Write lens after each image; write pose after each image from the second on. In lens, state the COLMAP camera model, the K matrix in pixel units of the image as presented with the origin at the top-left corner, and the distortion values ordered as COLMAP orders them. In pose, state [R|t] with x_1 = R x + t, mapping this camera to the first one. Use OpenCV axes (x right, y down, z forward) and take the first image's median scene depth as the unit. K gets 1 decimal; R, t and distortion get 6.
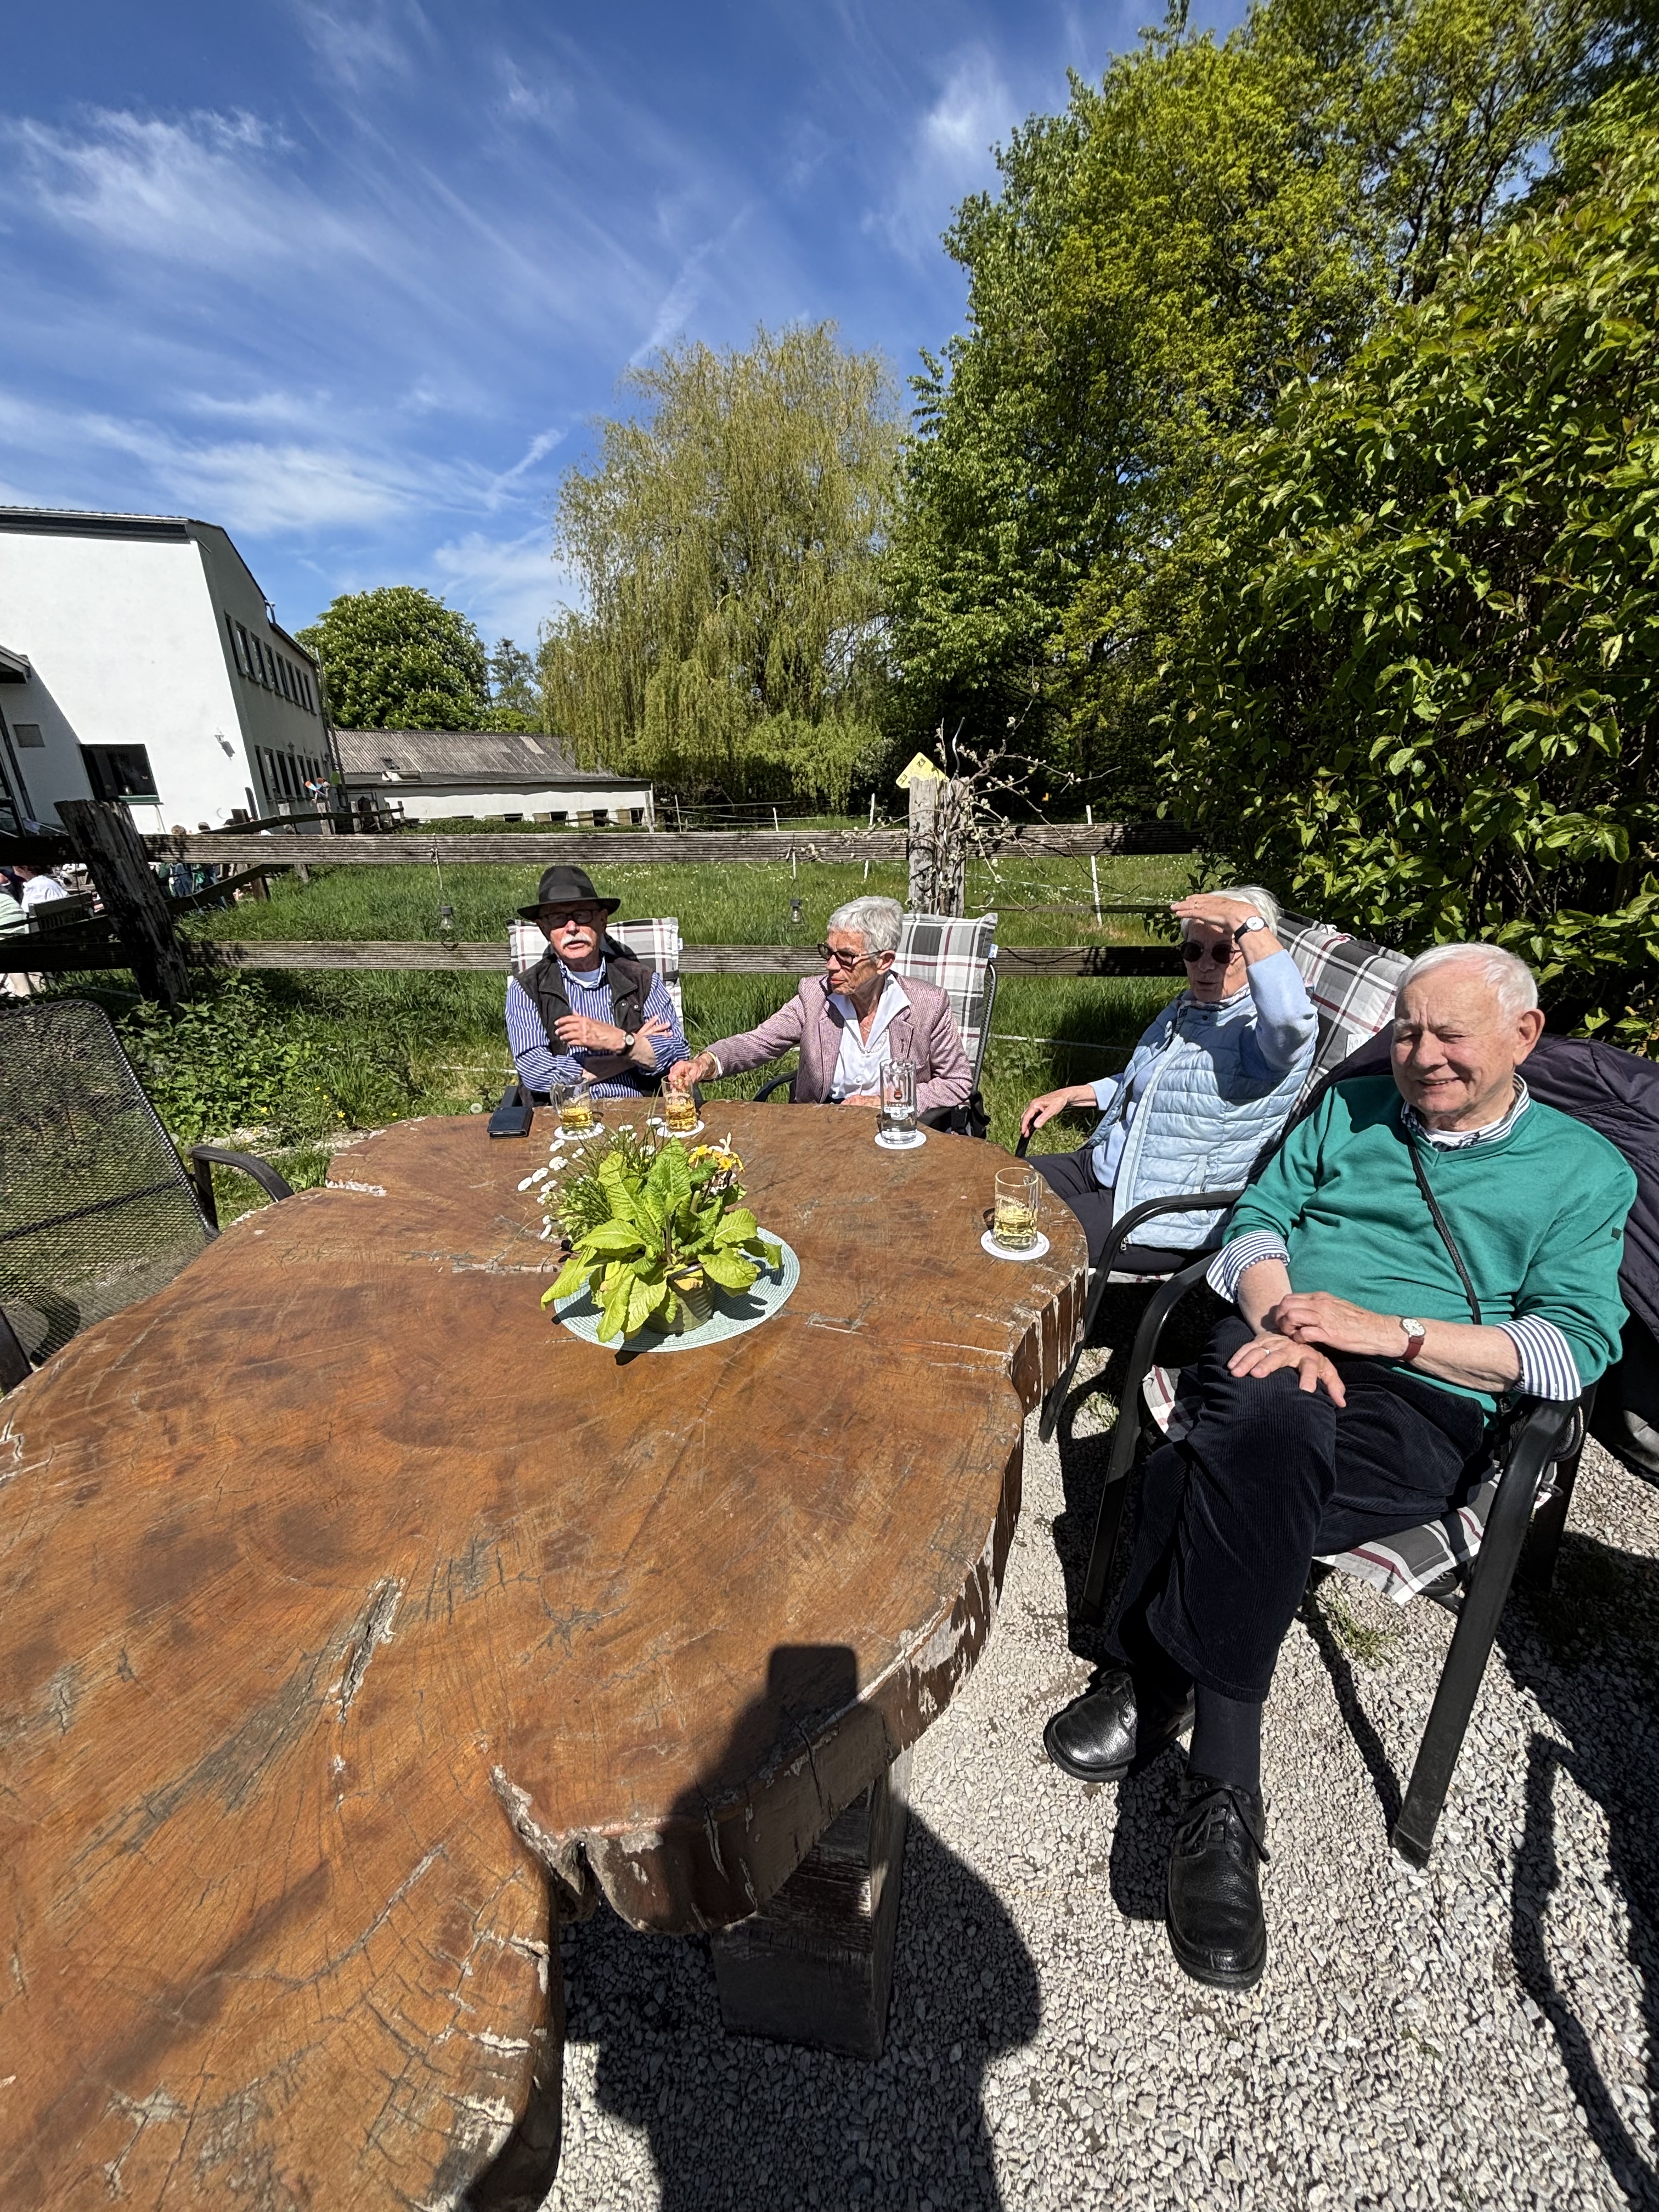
lens RADIAL K [[894.4, 0, 829.5], [0, 894.4, 1106.0], [0, 0, 1]] dist [-0.000073, 0.000036]
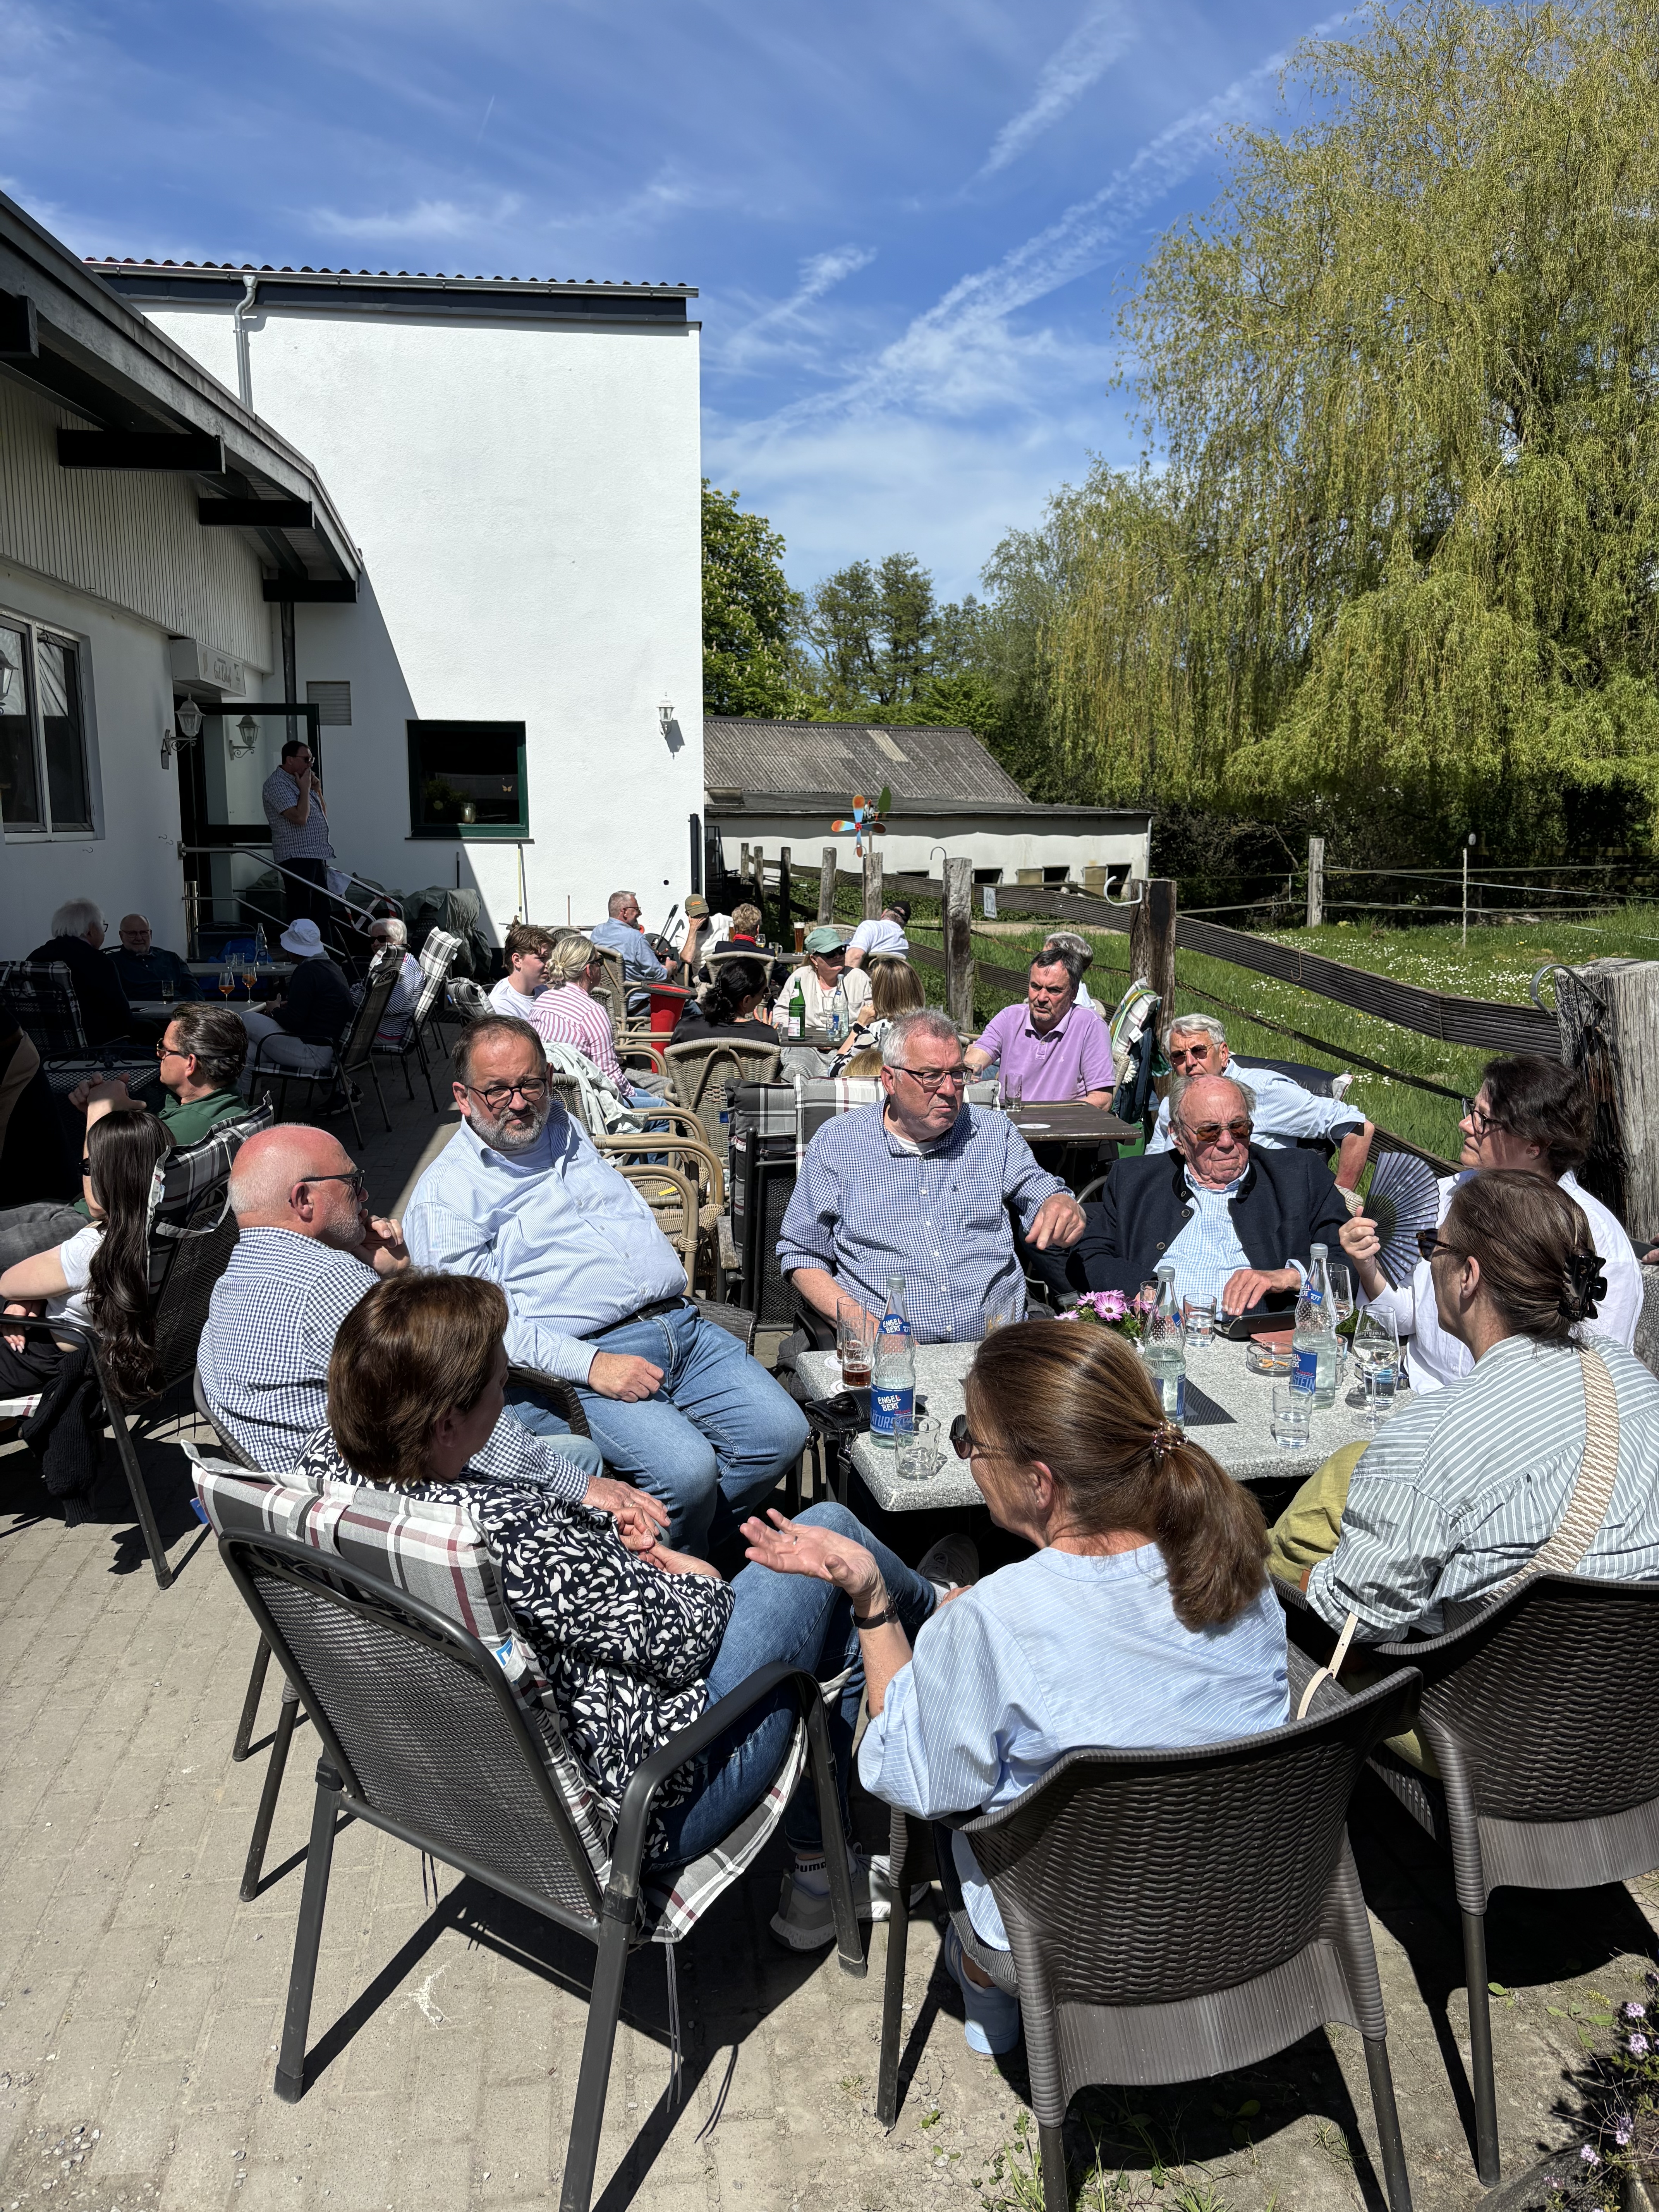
lens RADIAL K [[1648.7, 0, 829.5], [0, 1648.7, 1106.0], [0, 0, 1]] dist [-0.005753, -0.002827]
pose [[0.983167, 0.050298, -0.175648, -0.211002], [-0.080078, 0.982731, -0.166817, -0.033450], [0.164224, 0.178075, 0.970216, 0.100840]]
